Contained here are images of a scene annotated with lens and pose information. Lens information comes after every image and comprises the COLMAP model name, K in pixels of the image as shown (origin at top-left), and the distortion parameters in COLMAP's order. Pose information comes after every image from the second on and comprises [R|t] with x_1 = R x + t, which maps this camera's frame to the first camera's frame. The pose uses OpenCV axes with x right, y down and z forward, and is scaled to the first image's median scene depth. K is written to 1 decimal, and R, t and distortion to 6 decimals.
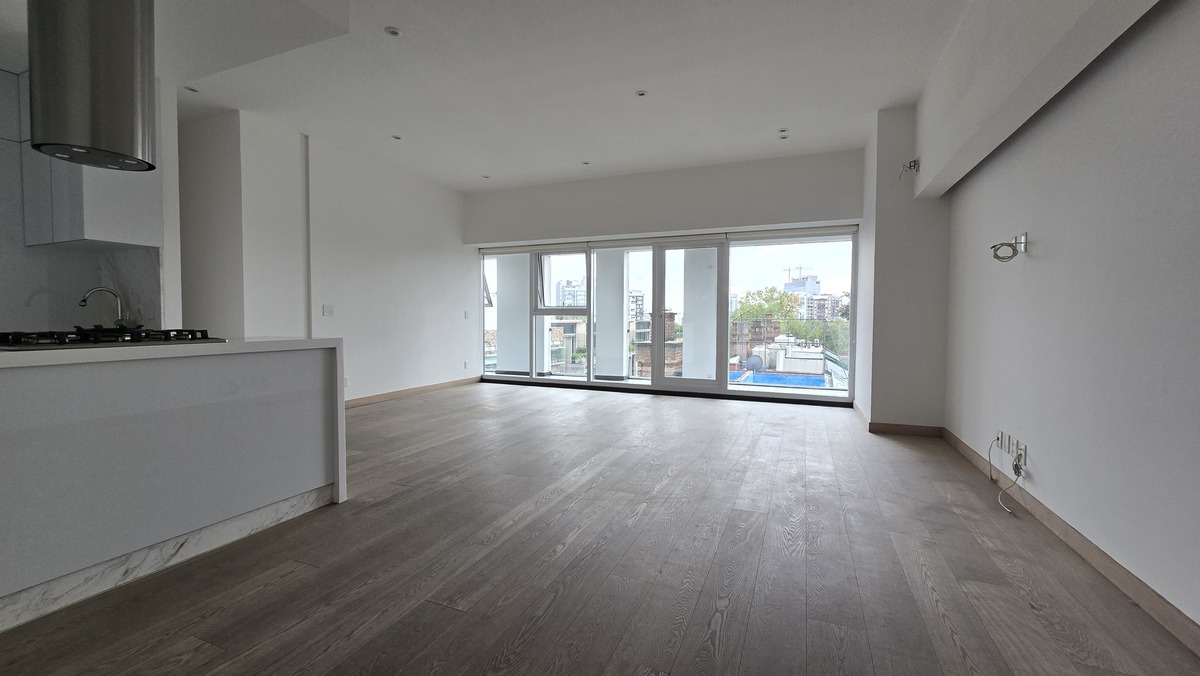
lens RADIAL K [[488.1, 0, 592.7], [0, 488.1, 336.7], [0, 0, 1]] dist [-0.004415, 0.001312]
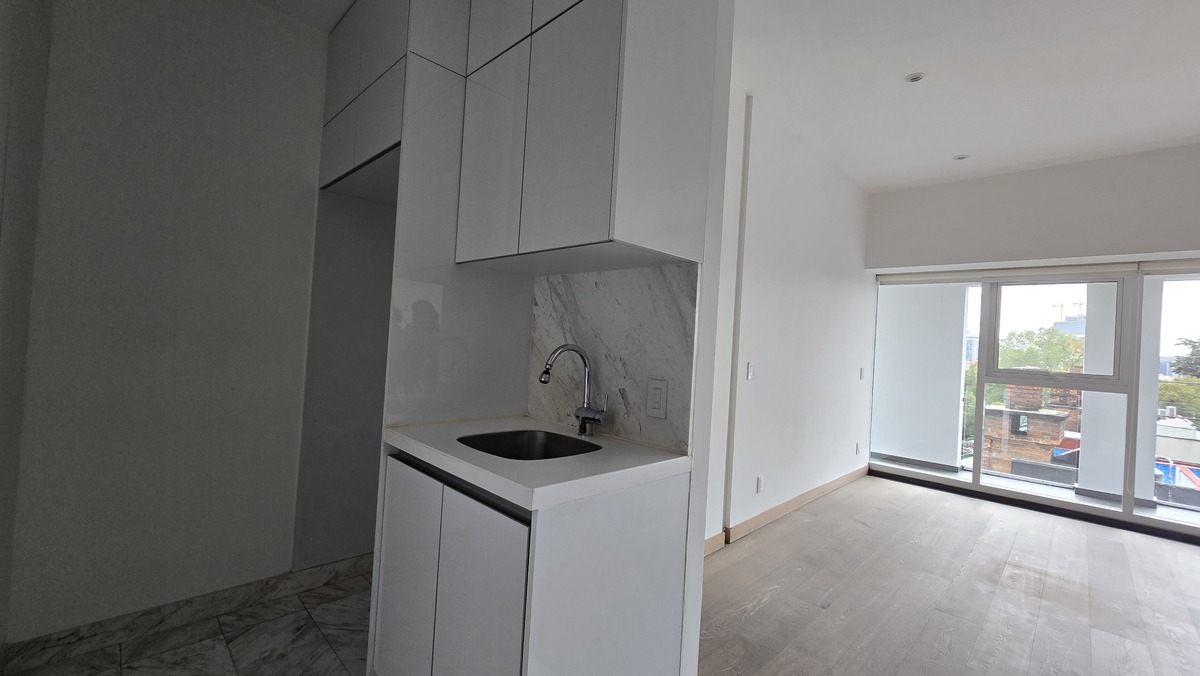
lens RADIAL K [[488.1, 0, 588.0], [0, 488.1, 335.7], [0, 0, 1]] dist [-0.004415, 0.001312]
pose [[0.926249, 0.044362, -0.374293, -0.782070], [-0.067419, 0.996534, -0.048726, -0.085006], [0.370834, 0.070367, 0.926029, 0.526780]]
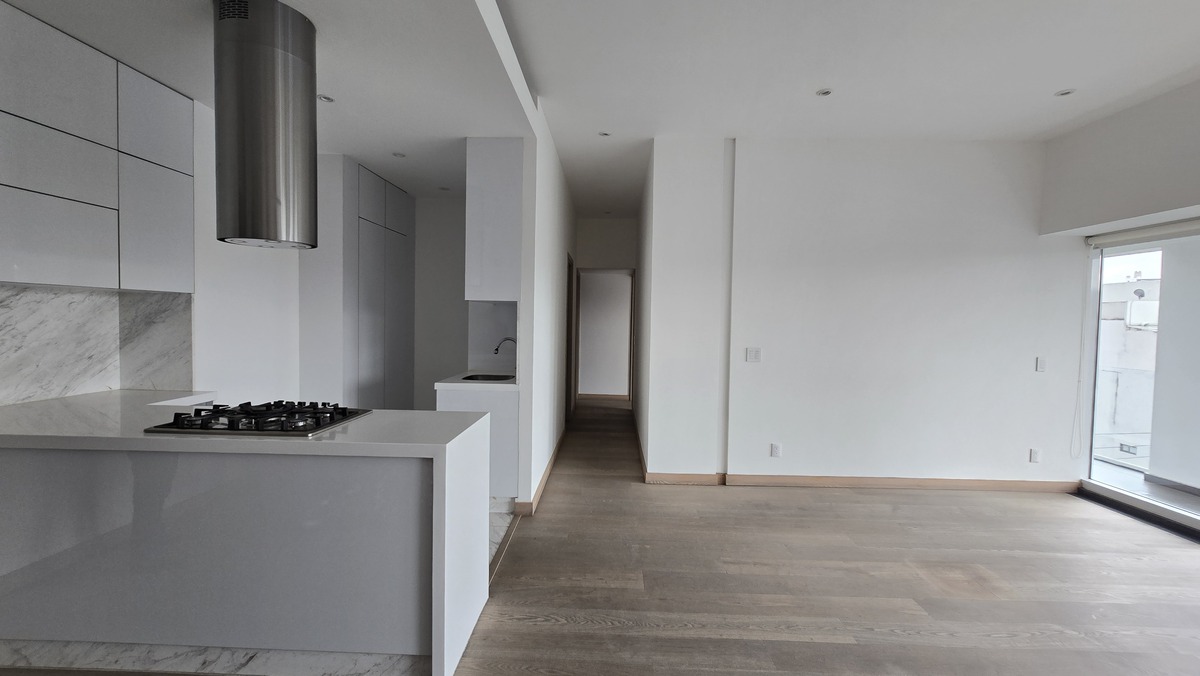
lens RADIAL K [[488.1, 0, 596.5], [0, 488.1, 334.4], [0, 0, 1]] dist [-0.004415, 0.001312]
pose [[0.369231, 0.034553, -0.928695, 0.131469], [-0.050901, 0.998560, 0.016916, -0.135034], [0.927943, 0.041025, 0.370459, 0.744264]]
